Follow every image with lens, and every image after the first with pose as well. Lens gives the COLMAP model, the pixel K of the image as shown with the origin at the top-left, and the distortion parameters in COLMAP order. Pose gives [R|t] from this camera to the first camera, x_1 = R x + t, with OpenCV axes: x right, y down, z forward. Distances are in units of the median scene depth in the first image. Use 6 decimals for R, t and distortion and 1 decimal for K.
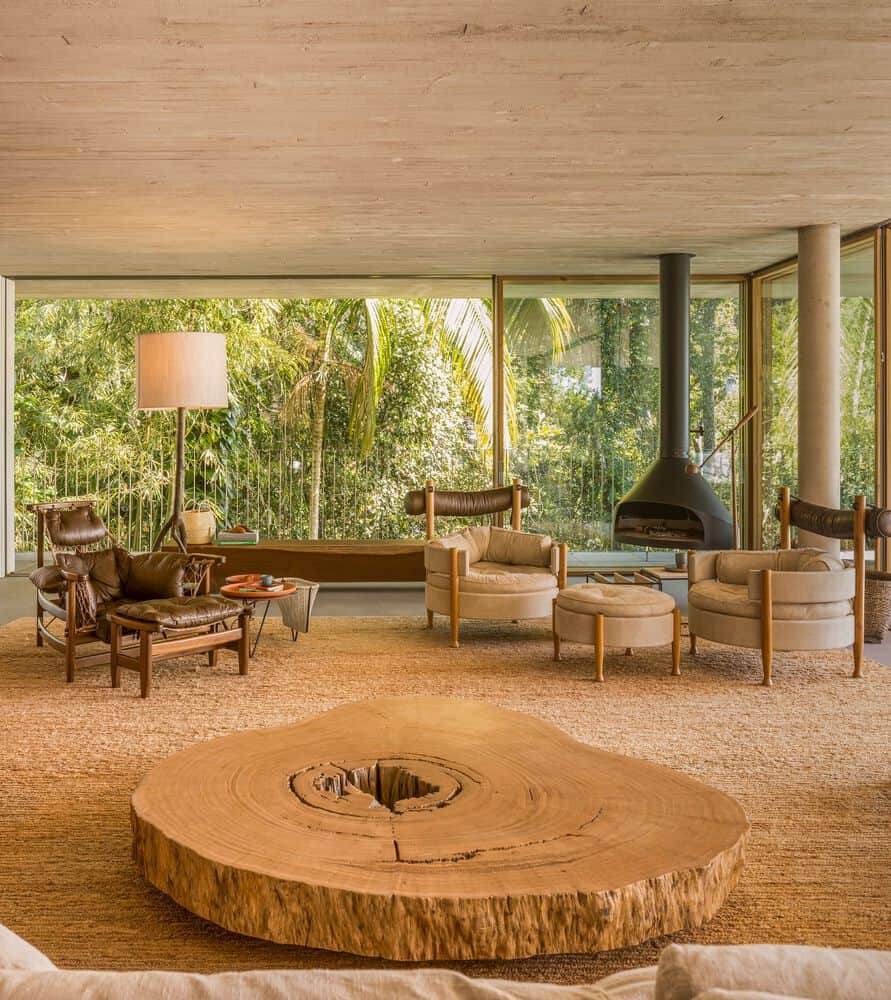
lens RADIAL K [[729.5, 0, 443.1], [0, 729.5, 436.1], [0, 0, 1]] dist [0.003054, -0.002903]
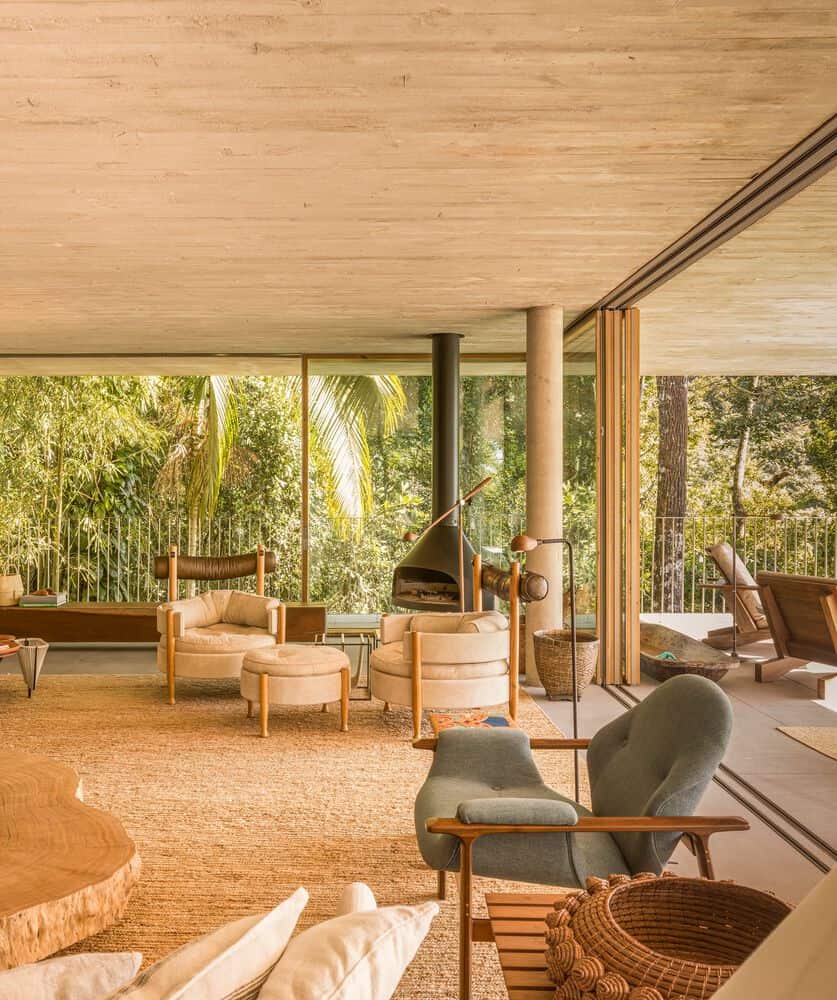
lens RADIAL K [[681.4, 0, 418.5], [0, 681.4, 500.0], [0, 0, 1]] dist [-0.000862, -0.000575]
pose [[0.999974, 0.001582, -0.006985, 0.370041], [-0.001630, 0.999975, -0.006939, -0.000762], [0.006973, 0.006950, 0.999952, 0.010130]]
